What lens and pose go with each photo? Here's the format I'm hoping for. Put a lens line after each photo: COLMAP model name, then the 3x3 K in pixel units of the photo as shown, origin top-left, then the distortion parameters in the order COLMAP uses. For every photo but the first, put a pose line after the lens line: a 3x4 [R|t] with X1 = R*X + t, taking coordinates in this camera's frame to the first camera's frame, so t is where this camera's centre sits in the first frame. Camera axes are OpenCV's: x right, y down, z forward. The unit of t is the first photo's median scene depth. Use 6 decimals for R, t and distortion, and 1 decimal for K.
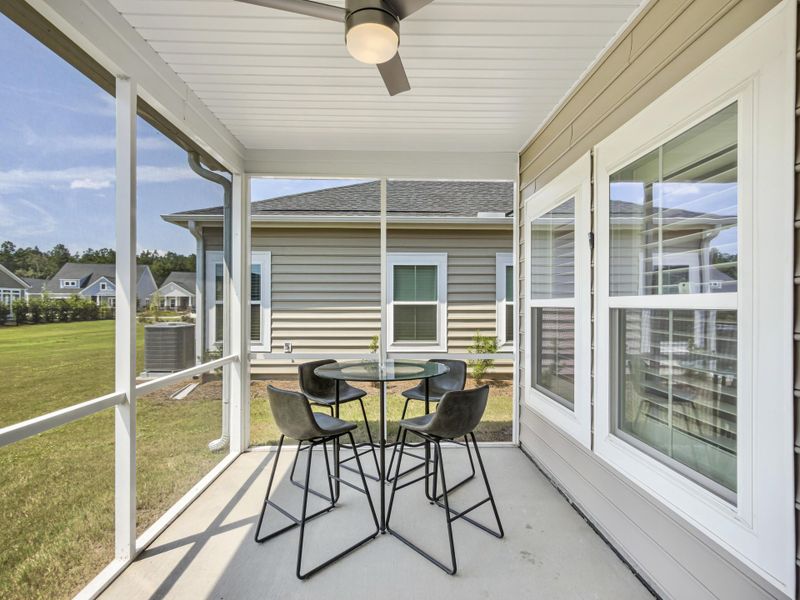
lens RADIAL K [[426.6, 0, 395.5], [0, 426.6, 299.4], [0, 0, 1]] dist [-0.001656, -0.000143]
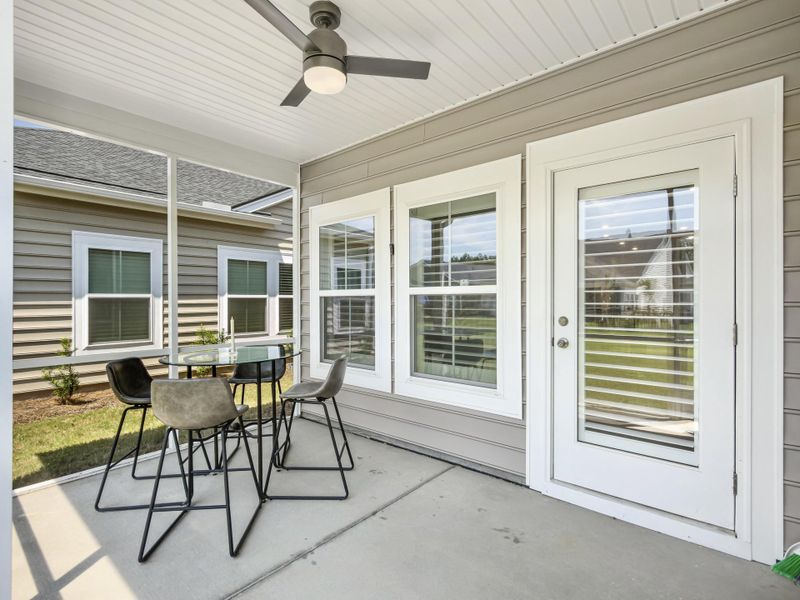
lens RADIAL K [[480.5, 0, 402.6], [0, 480.5, 299.3], [0, 0, 1]] dist [0.004821, 0.002131]
pose [[0.600131, 0.001411, 0.799901, -0.439043], [-0.000297, 0.999999, -0.001541, 0.018852], [-0.799902, 0.000687, 0.600130, -0.009660]]
